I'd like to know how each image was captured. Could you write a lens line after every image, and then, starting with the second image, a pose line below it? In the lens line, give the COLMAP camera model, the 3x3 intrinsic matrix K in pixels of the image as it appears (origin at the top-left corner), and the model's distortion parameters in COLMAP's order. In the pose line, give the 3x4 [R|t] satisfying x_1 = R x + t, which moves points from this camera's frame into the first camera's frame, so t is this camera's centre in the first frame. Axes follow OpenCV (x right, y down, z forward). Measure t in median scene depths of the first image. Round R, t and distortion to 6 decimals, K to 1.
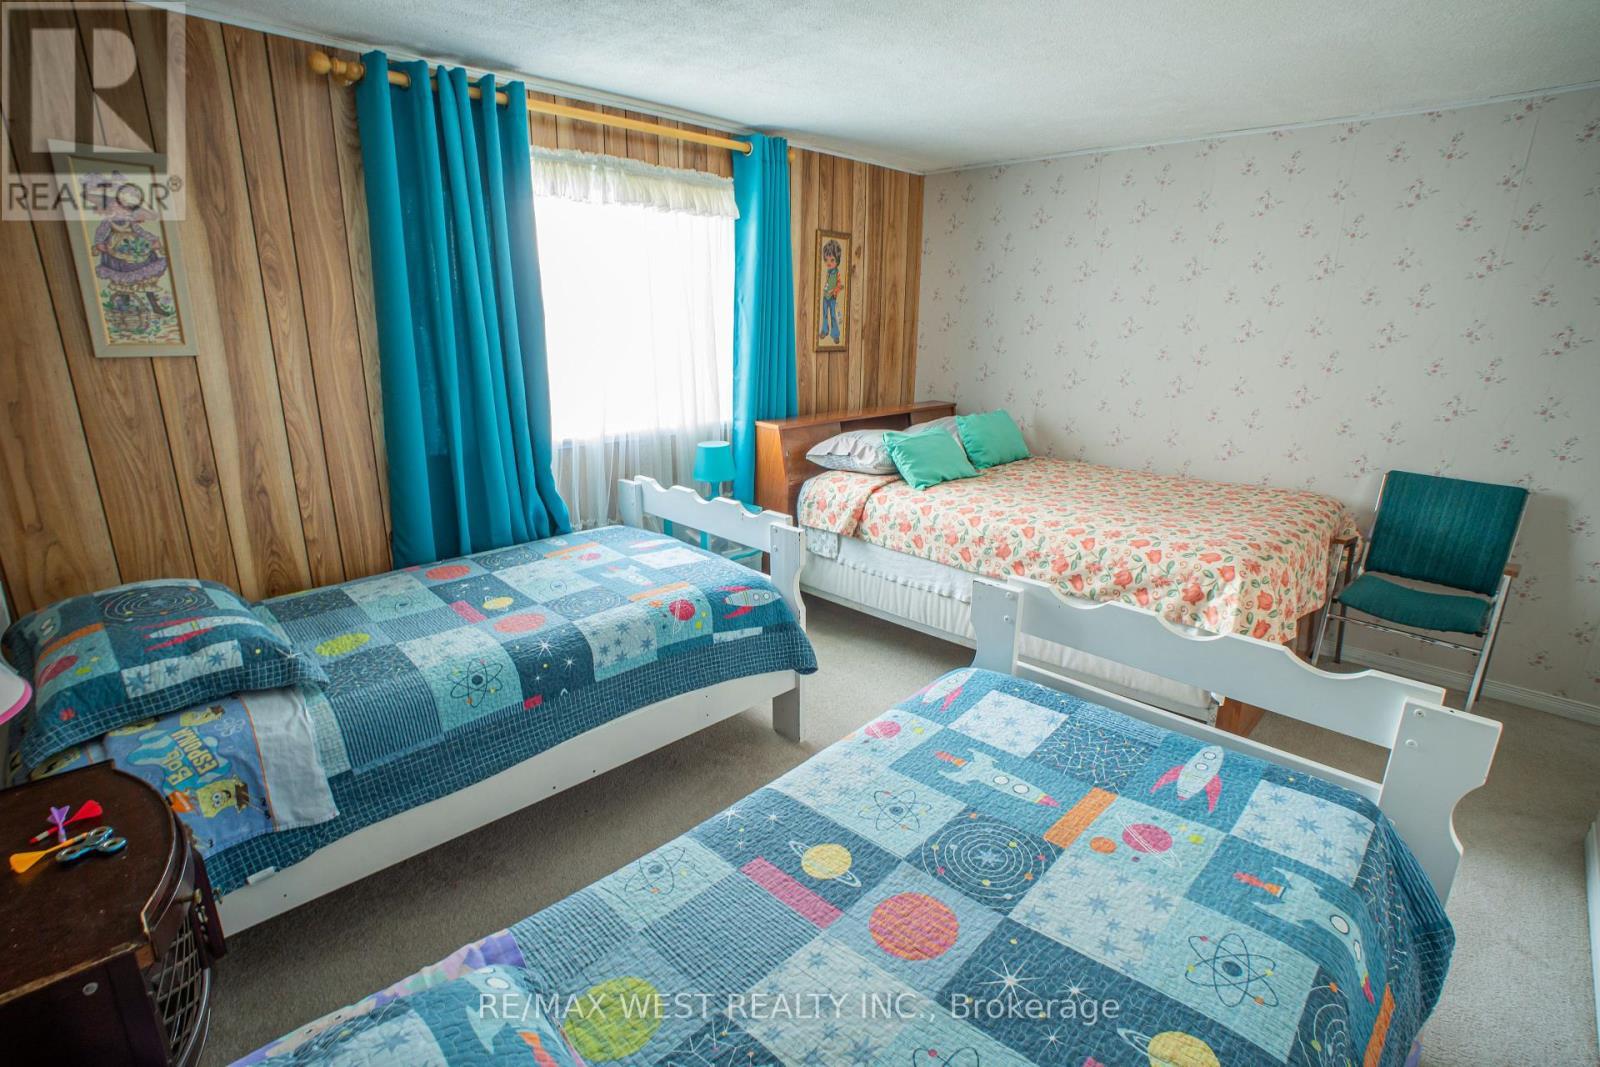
lens RADIAL K [[760.2, 0, 801.8], [0, 760.2, 527.8], [0, 0, 1]] dist [-0.003080, 0.000273]
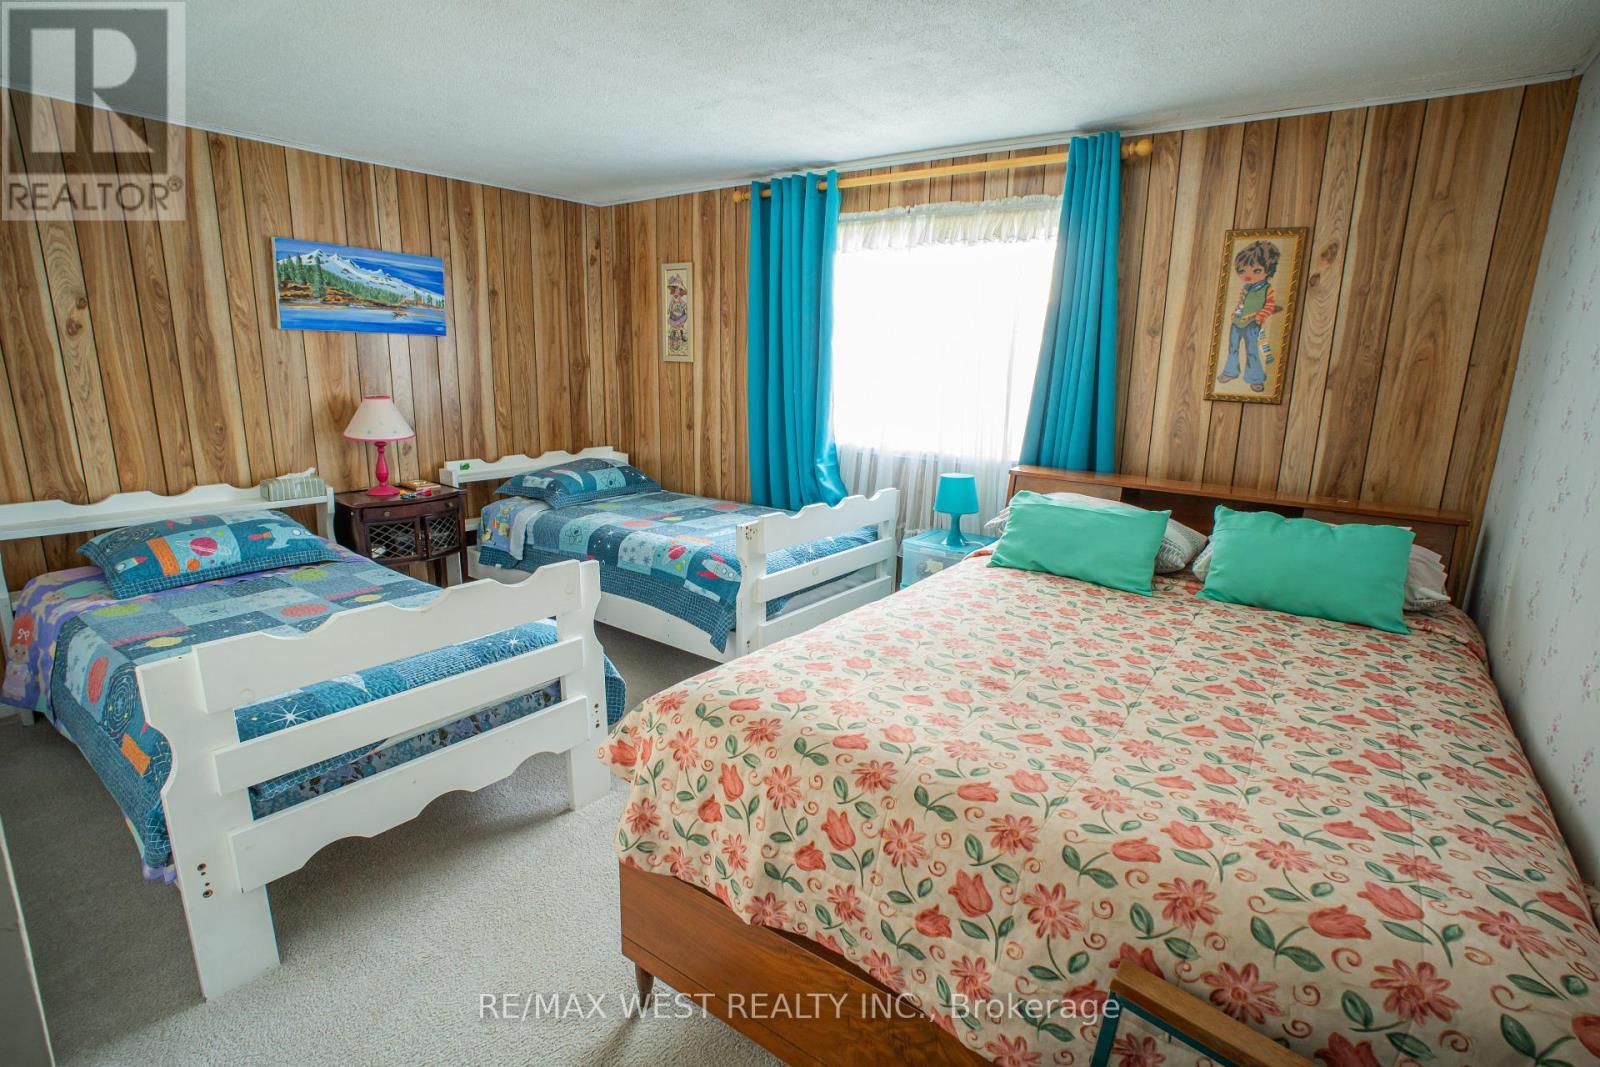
lens RADIAL K [[793.1, 0, 802.8], [0, 793.1, 538.6], [0, 0, 1]] dist [-0.018730, 0.008958]
pose [[0.163702, 0.223224, -0.960923, 0.864086], [-0.289574, 0.942027, 0.169503, -0.153598], [0.943053, 0.250510, 0.218851, 0.631865]]
